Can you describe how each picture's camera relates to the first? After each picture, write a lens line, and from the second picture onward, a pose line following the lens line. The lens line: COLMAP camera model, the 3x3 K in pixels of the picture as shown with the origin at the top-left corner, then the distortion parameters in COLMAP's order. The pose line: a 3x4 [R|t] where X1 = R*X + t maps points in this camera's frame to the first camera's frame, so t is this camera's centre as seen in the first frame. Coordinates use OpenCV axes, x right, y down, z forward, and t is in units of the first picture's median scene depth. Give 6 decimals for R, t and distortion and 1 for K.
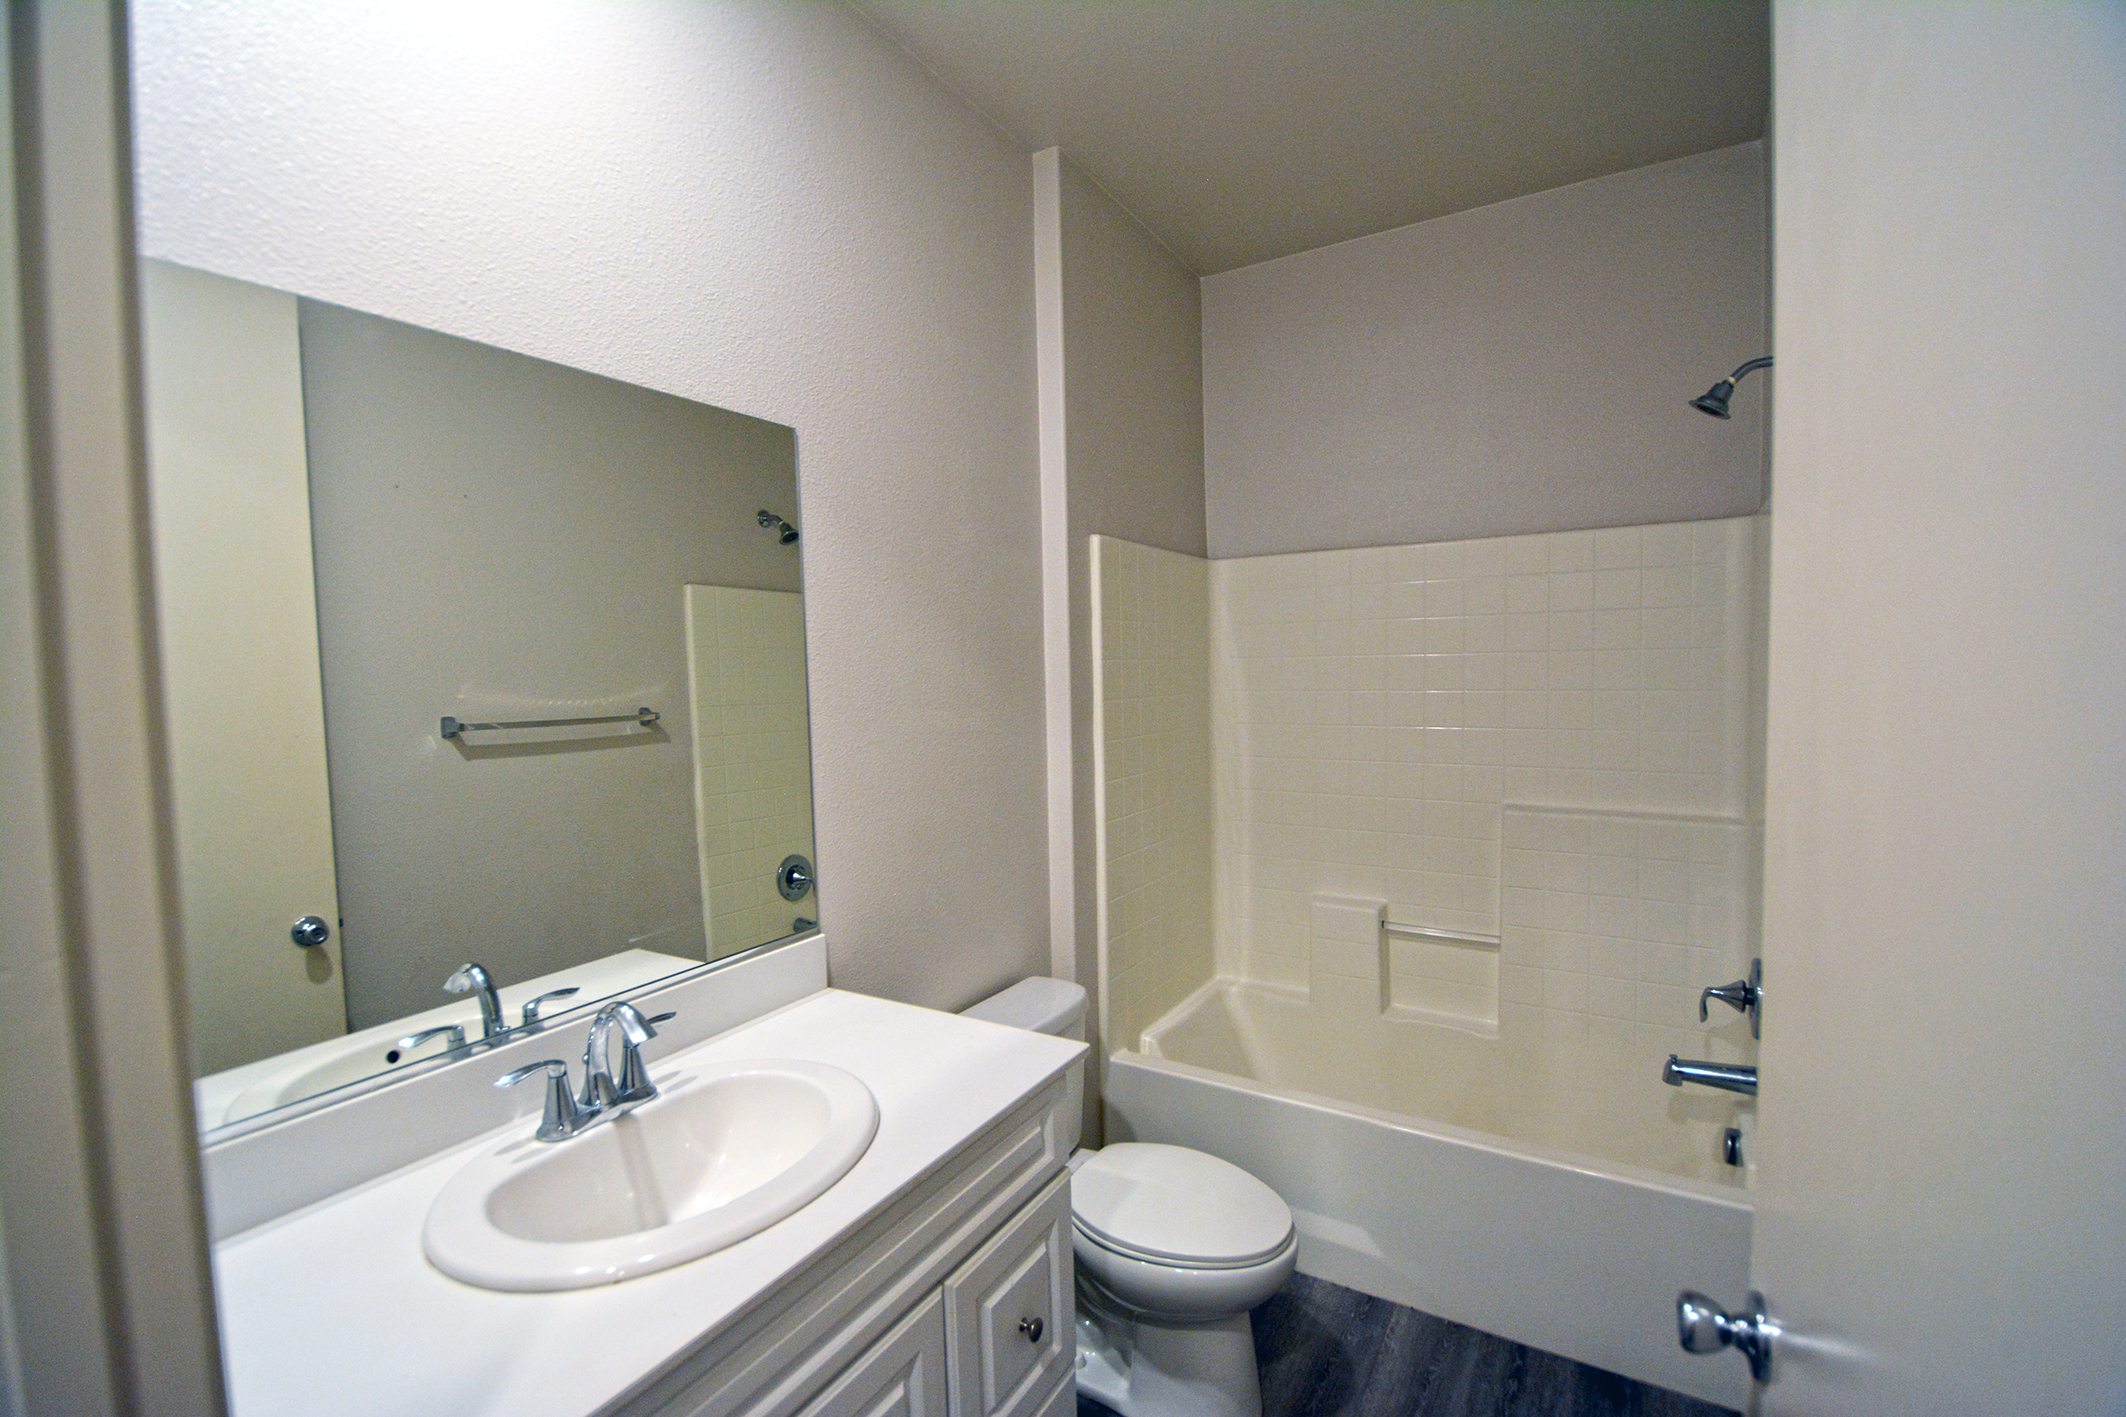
lens RADIAL K [[920.2, 0, 1066.0], [0, 920.2, 720.3], [0, 0, 1]] dist [0.023876, -0.028497]
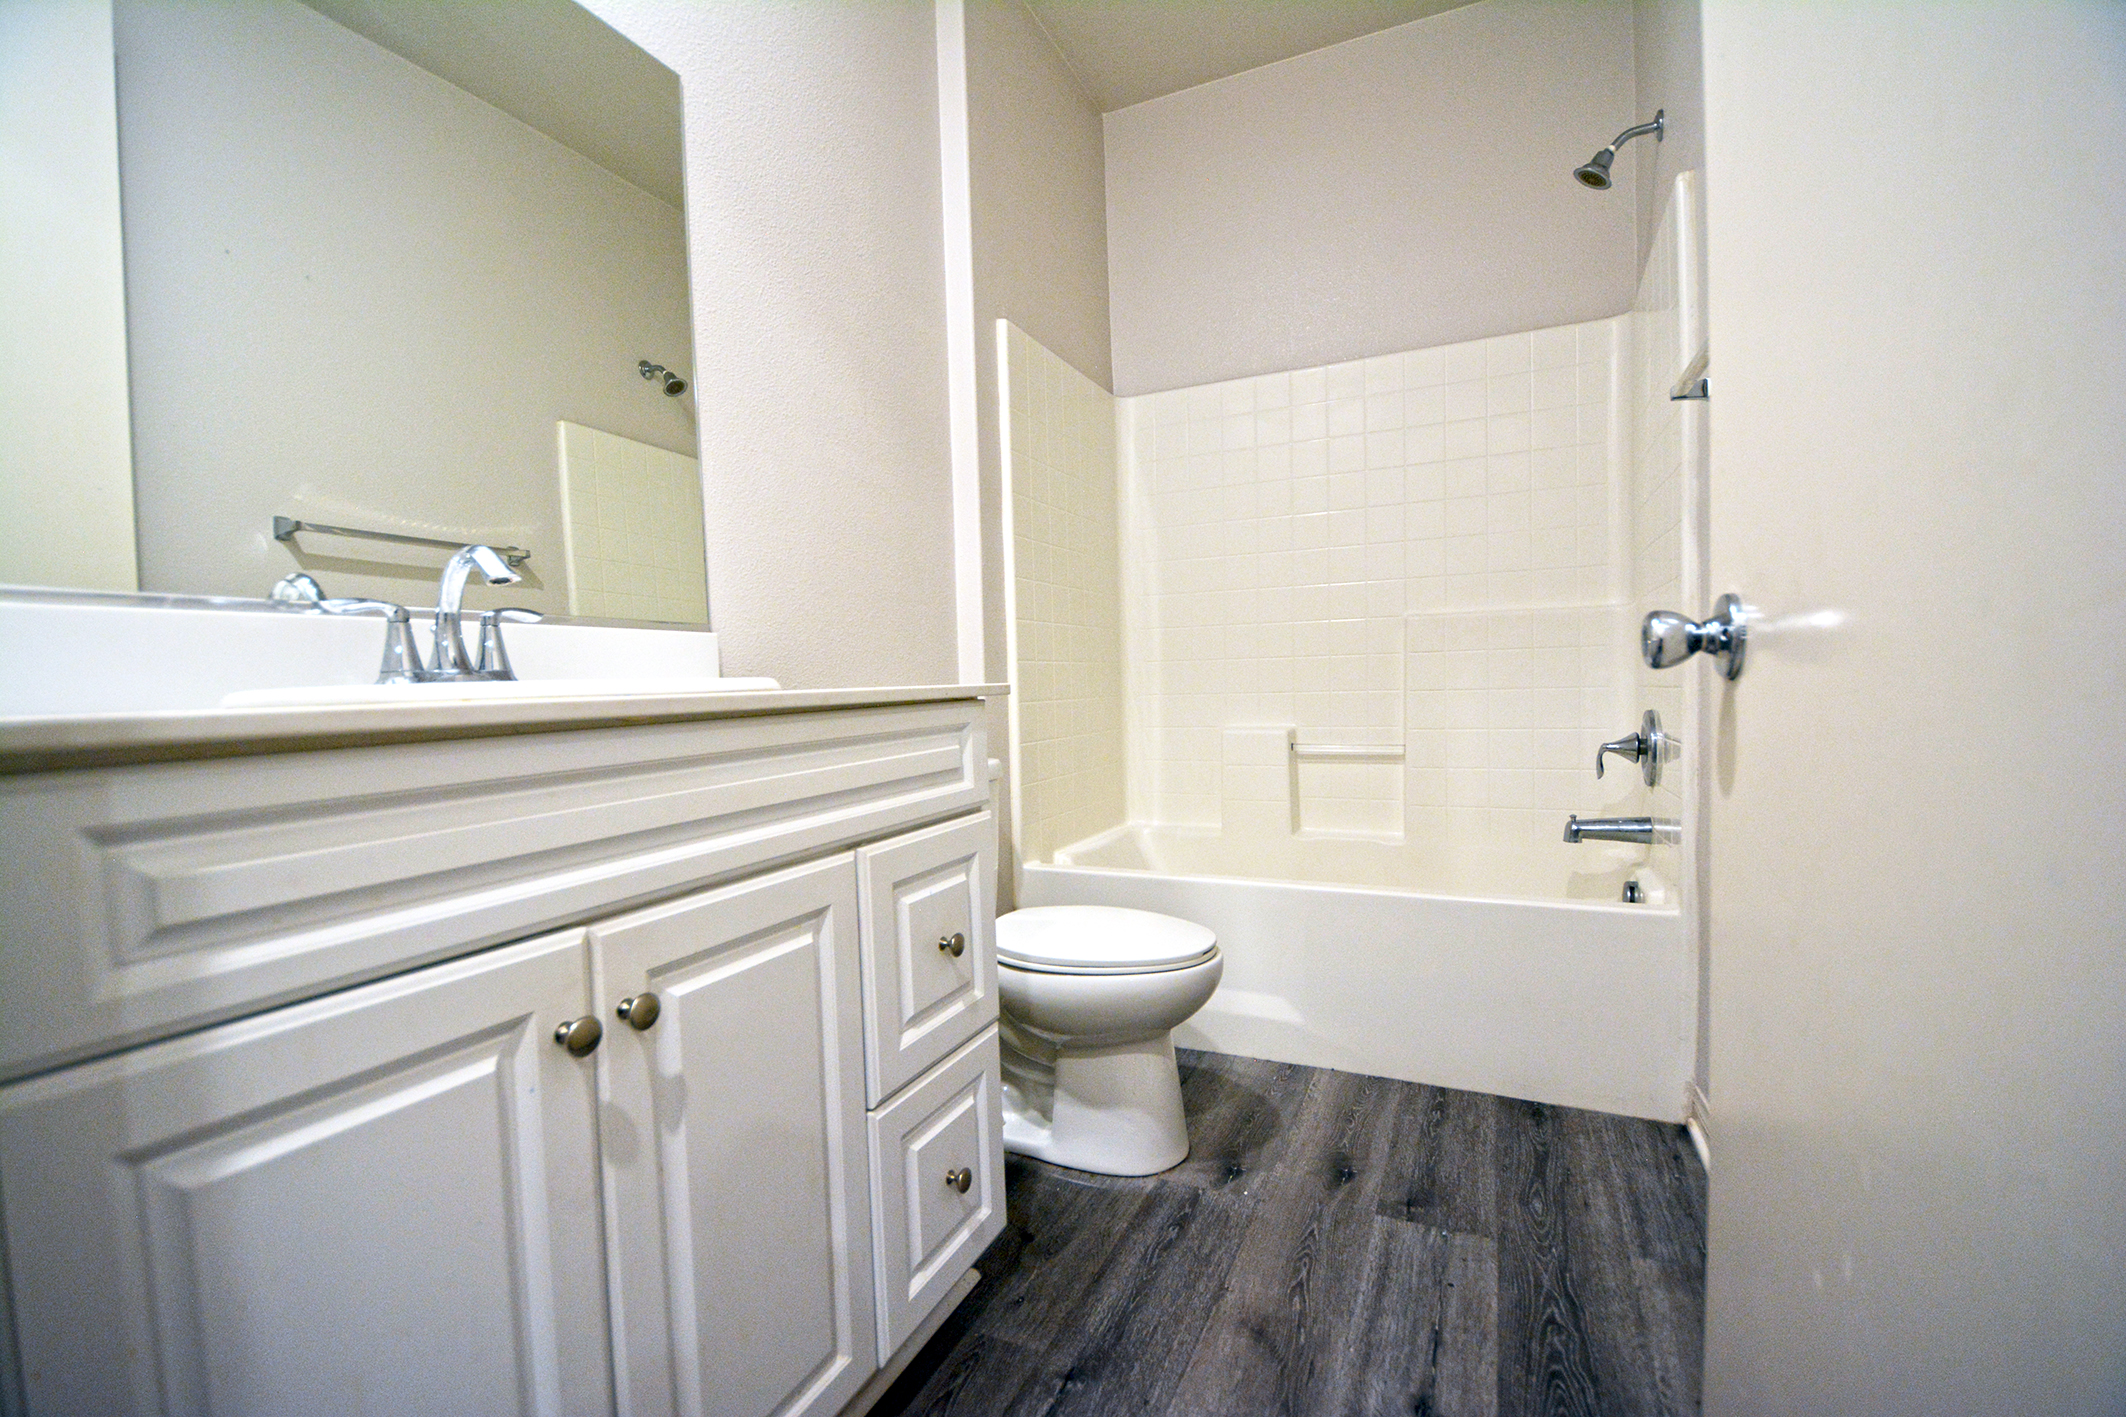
lens RADIAL K [[920.2, 0, 1066.0], [0, 920.2, 720.3], [0, 0, 1]] dist [0.023876, -0.028497]
pose [[0.994010, -0.010753, 0.108757, -0.013219], [0.012815, 0.999751, -0.018282, 0.272408], [-0.108533, 0.019566, 0.993900, 0.039749]]
